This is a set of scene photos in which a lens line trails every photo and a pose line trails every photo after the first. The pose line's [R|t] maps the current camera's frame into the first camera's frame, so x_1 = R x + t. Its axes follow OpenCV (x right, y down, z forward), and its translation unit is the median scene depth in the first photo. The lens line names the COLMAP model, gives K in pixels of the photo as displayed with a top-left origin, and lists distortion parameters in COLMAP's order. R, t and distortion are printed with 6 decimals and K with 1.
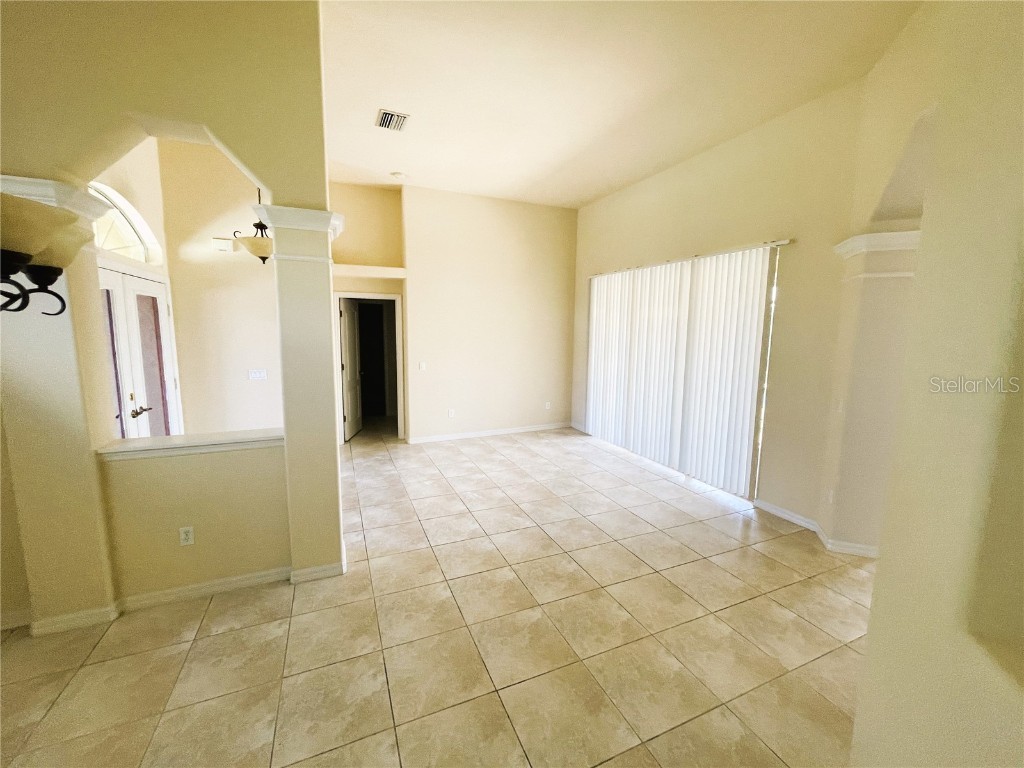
lens RADIAL K [[414.3, 0, 512.0], [0, 414.3, 384.0], [0, 0, 1]] dist [-0.000239, -0.000033]
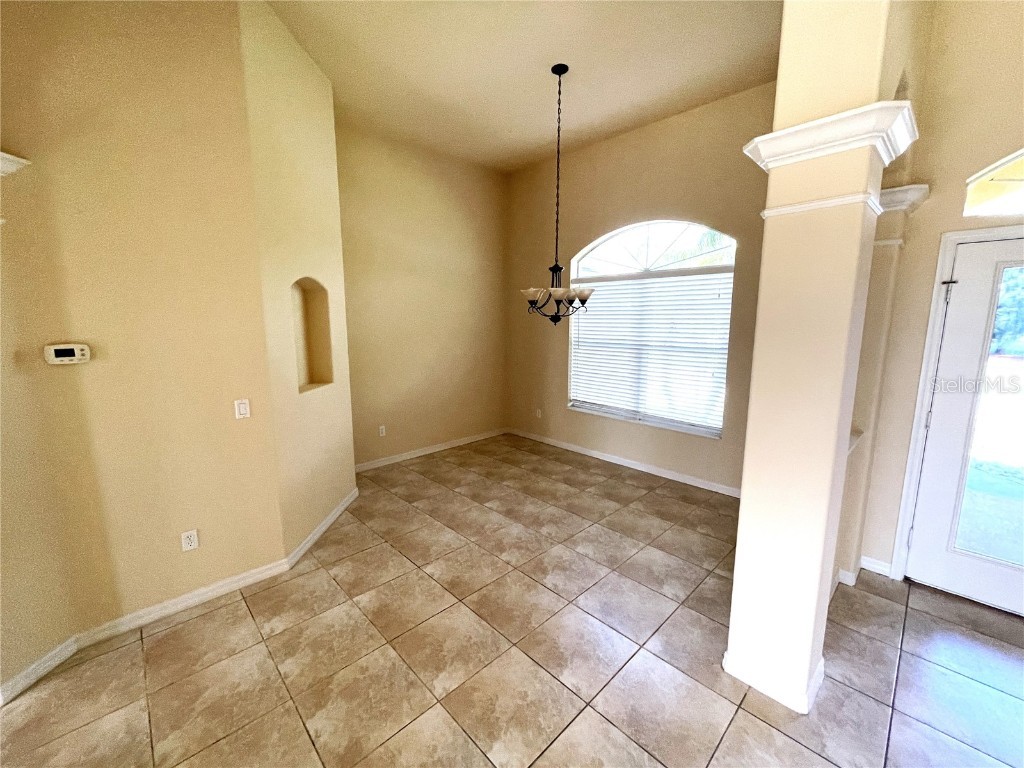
lens RADIAL K [[414.3, 0, 512.0], [0, 414.3, 384.0], [0, 0, 1]] dist [-0.000239, -0.000033]
pose [[-0.937305, 0.040152, -0.346190, 0.210620], [-0.057787, 0.961685, 0.267998, -0.233529], [0.343686, 0.271201, -0.899072, 1.864087]]
